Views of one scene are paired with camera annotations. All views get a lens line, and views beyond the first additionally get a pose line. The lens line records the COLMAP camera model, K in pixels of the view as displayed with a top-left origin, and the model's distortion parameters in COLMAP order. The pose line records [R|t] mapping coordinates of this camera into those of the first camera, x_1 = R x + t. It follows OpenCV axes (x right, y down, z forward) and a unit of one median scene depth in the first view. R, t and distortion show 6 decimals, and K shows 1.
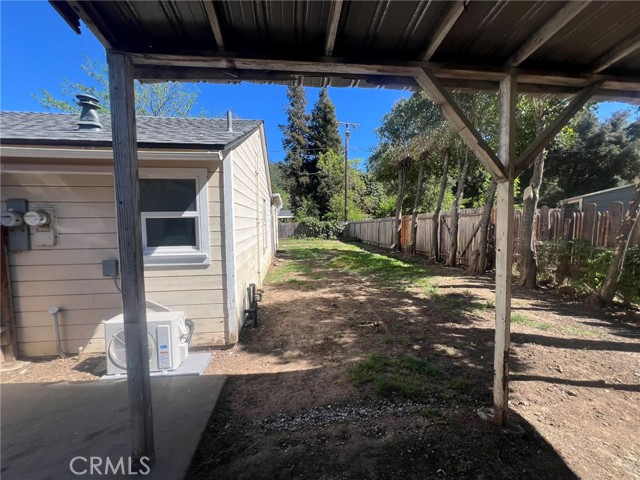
lens RADIAL K [[258.4, 0, 320.0], [0, 258.4, 240.0], [0, 0, 1]] dist [0.001496, 0.000153]
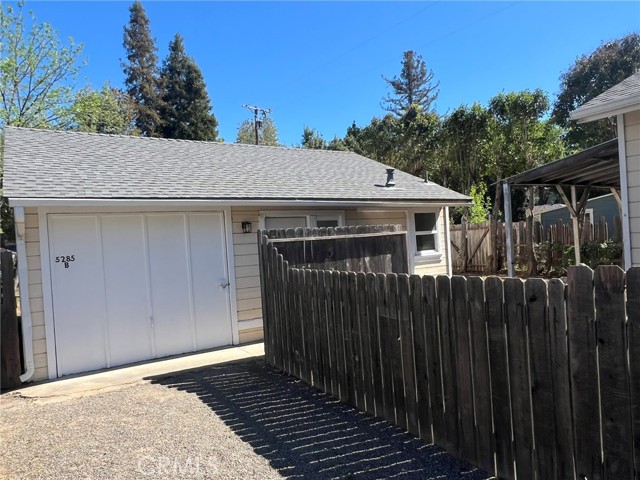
lens RADIAL K [[449.5, 0, 320.0], [0, 449.5, 240.0], [0, 0, 1]] dist [0.002240, -0.001011]
pose [[0.898607, -0.040173, 0.436911, -1.472996], [0.076110, 0.994975, -0.065052, 0.056940], [-0.432102, 0.091710, 0.897149, -0.842030]]
